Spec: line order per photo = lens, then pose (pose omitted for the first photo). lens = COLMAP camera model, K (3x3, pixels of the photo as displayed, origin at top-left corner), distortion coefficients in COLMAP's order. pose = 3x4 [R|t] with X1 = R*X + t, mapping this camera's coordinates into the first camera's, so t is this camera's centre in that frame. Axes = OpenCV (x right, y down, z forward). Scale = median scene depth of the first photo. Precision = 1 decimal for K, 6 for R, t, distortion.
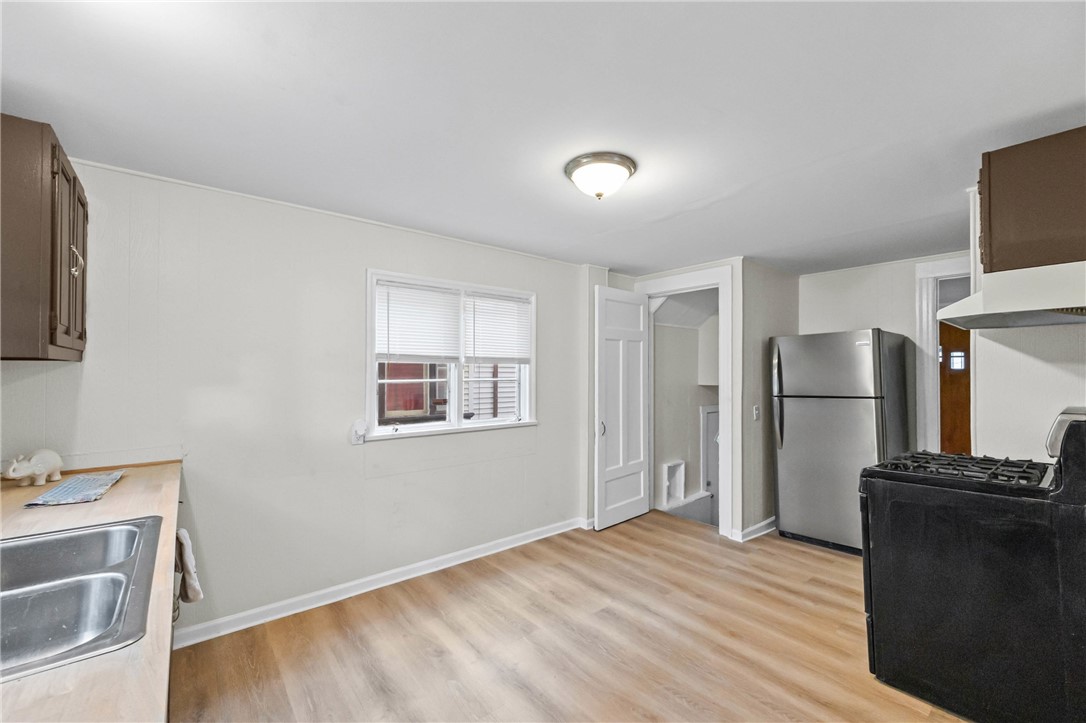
lens RADIAL K [[433.2, 0, 558.1], [0, 433.2, 368.8], [0, 0, 1]] dist [-0.002597, 0.001170]
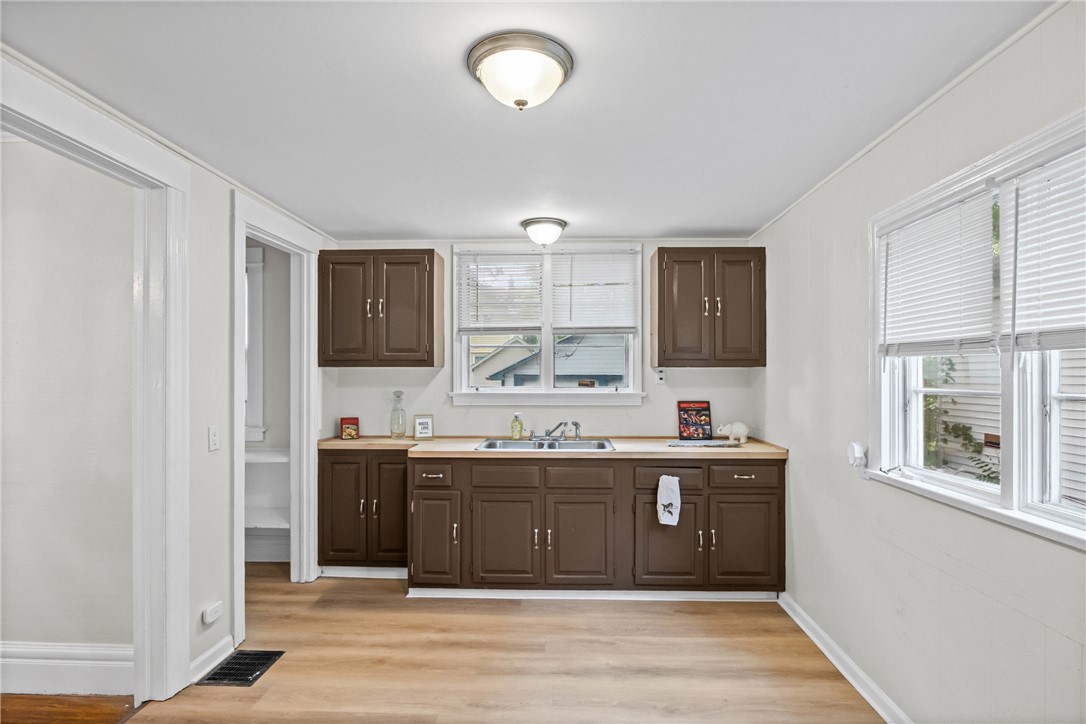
lens RADIAL K [[548.8, 0, 547.6], [0, 548.8, 373.2], [0, 0, 1]] dist [-0.012482, 0.000675]
pose [[-0.683417, 0.000685, -0.730028, 0.679531], [0.010914, 0.999897, -0.009278, 0.013417], [0.729947, -0.014308, -0.683354, 1.611621]]
